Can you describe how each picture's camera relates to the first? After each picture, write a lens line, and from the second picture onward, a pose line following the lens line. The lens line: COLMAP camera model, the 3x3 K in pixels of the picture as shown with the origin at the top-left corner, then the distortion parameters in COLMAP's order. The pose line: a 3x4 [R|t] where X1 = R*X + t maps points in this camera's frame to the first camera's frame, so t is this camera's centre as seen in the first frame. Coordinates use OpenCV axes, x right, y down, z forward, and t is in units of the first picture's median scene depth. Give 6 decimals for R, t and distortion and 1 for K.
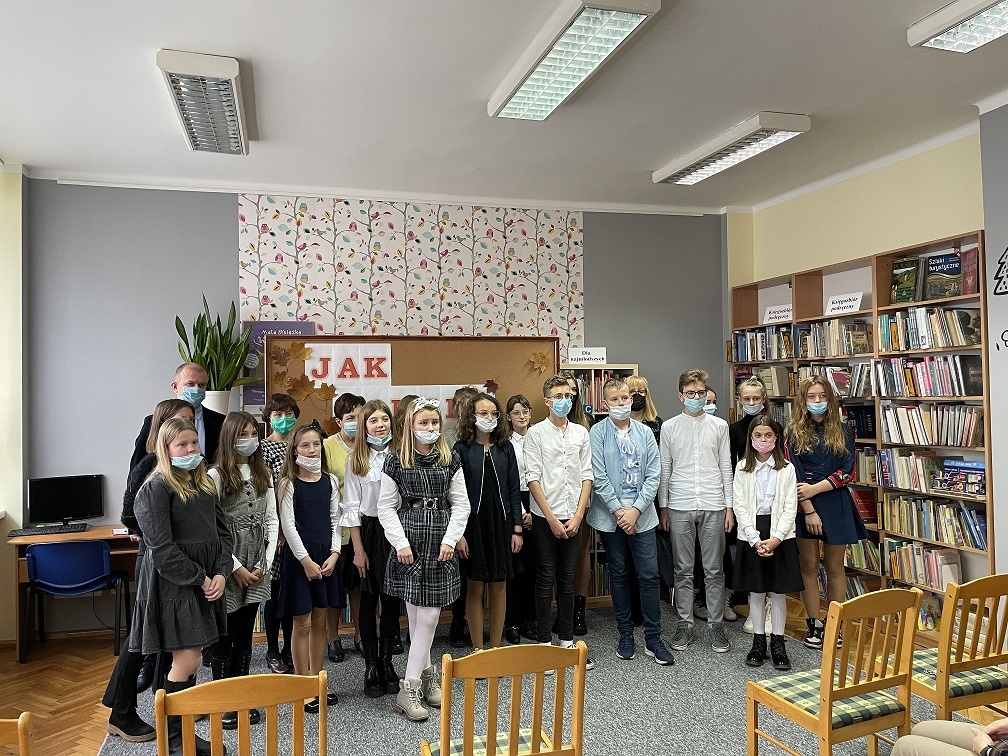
lens RADIAL K [[764.7, 0, 504.0], [0, 764.7, 378.0], [0, 0, 1]] dist [0.132559, -0.222446]
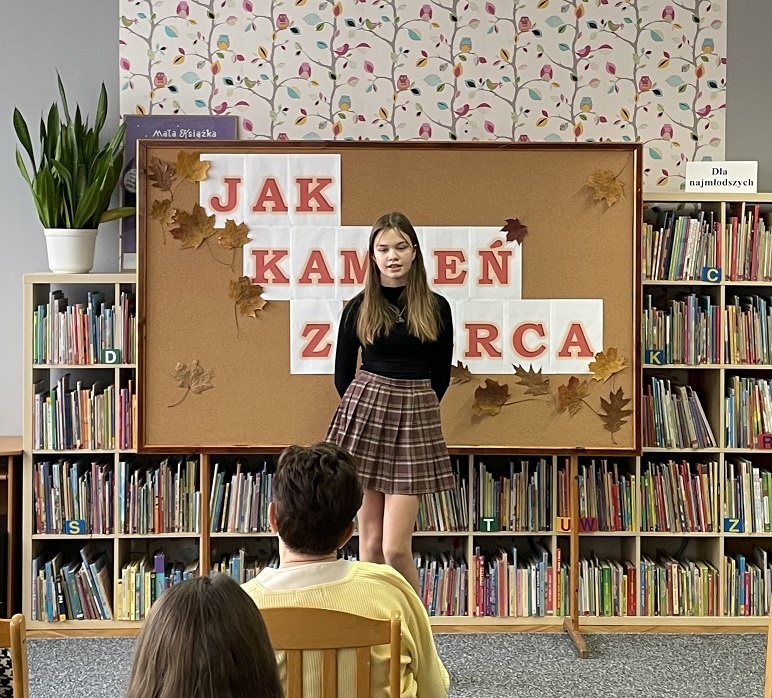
lens RADIAL K [[1529.6, 0, 406.4], [0, 1529.6, 248.6], [0, 0, 1]] dist [0.158863, -0.362147]
pose [[0.968267, 0.021509, -0.248991, 0.176911], [-0.015002, 0.999495, 0.028000, -0.005776], [0.249468, -0.023376, 0.968101, -0.114371]]
